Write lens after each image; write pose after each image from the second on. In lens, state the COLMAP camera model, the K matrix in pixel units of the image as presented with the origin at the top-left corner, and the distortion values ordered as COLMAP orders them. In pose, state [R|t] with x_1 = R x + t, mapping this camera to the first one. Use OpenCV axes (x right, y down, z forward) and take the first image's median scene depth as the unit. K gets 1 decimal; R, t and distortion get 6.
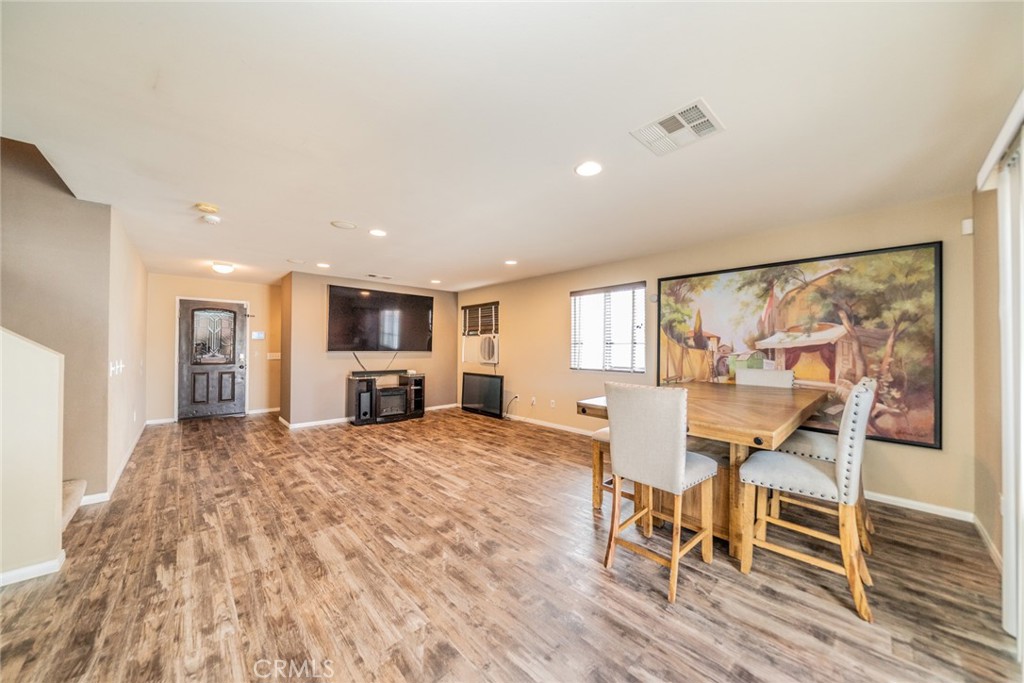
lens RADIAL K [[351.3, 0, 509.6], [0, 351.3, 344.7], [0, 0, 1]] dist [-0.001528, -0.000178]
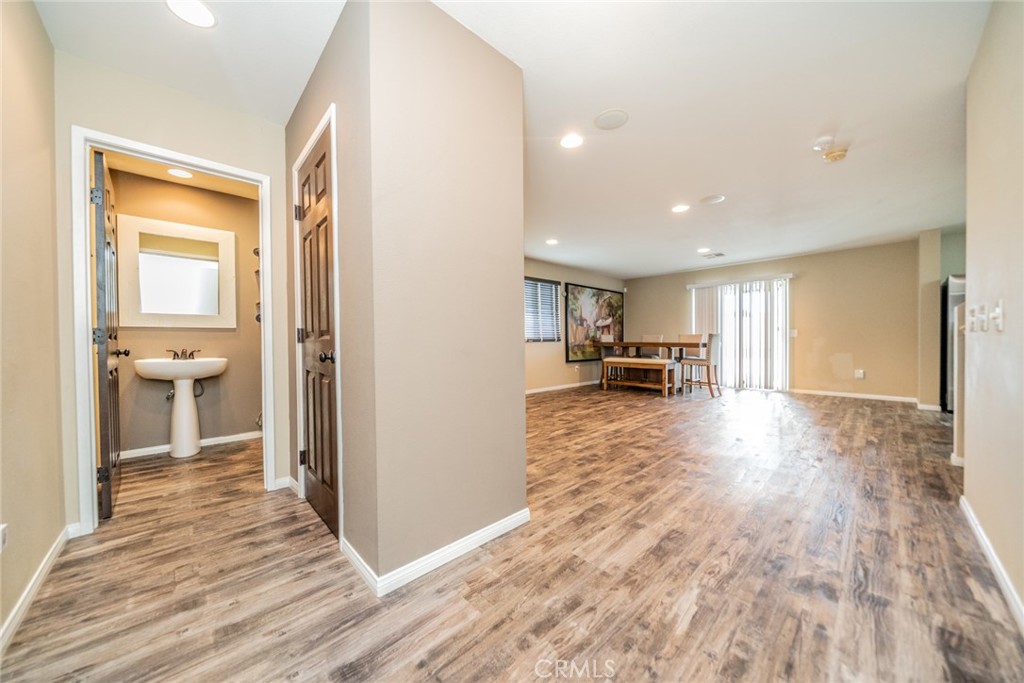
lens RADIAL K [[351.3, 0, 509.4], [0, 351.3, 342.7], [0, 0, 1]] dist [-0.001528, -0.000178]
pose [[0.000620, -0.015923, 0.999873, -1.333921], [-0.003644, 0.999867, 0.015925, 0.073787], [-0.999993, -0.003654, 0.000562, 1.384654]]
